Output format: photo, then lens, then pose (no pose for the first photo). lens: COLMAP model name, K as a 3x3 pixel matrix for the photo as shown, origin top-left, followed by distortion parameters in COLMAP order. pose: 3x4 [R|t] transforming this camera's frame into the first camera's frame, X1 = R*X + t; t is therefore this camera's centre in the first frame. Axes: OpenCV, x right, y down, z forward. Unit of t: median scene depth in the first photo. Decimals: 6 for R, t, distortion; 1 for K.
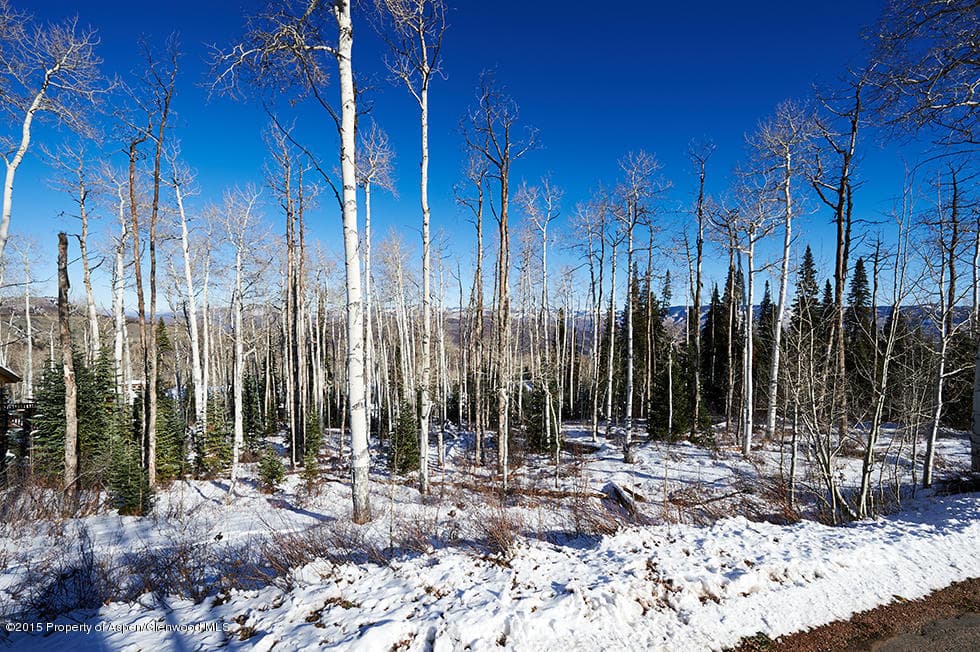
lens RADIAL K [[384.7, 0, 489.6], [0, 384.7, 330.3], [0, 0, 1]] dist [0.010903, -0.000296]
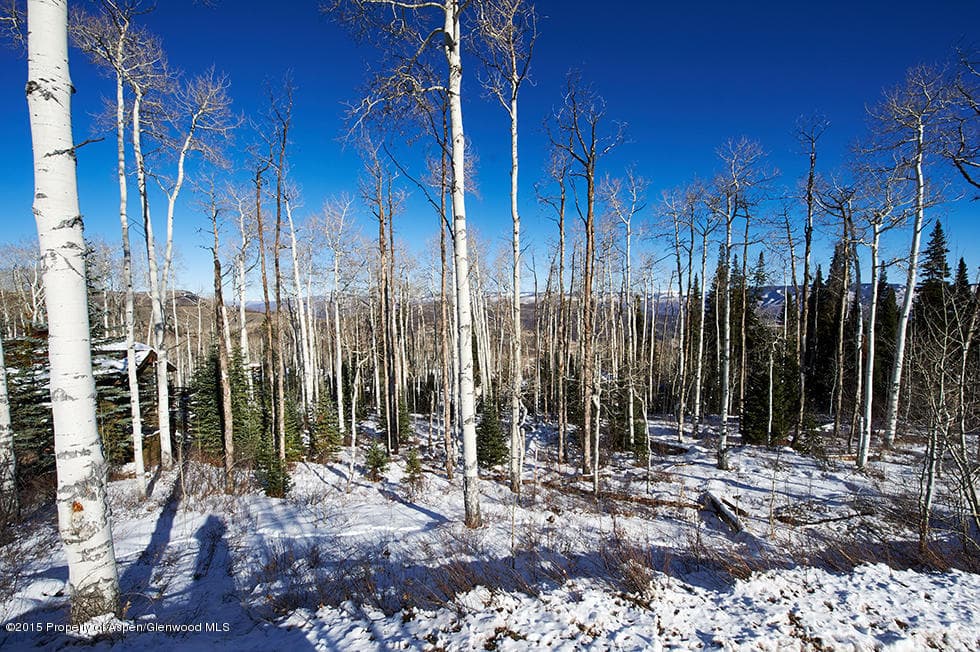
lens RADIAL K [[386.8, 0, 490.0], [0, 386.8, 326.0], [0, 0, 1]] dist [-0.001324, -0.003719]
pose [[0.987027, -0.003920, -0.160507, -0.068756], [0.010523, 0.999132, 0.040308, -0.069851], [0.160210, -0.041474, 0.986211, -0.027719]]
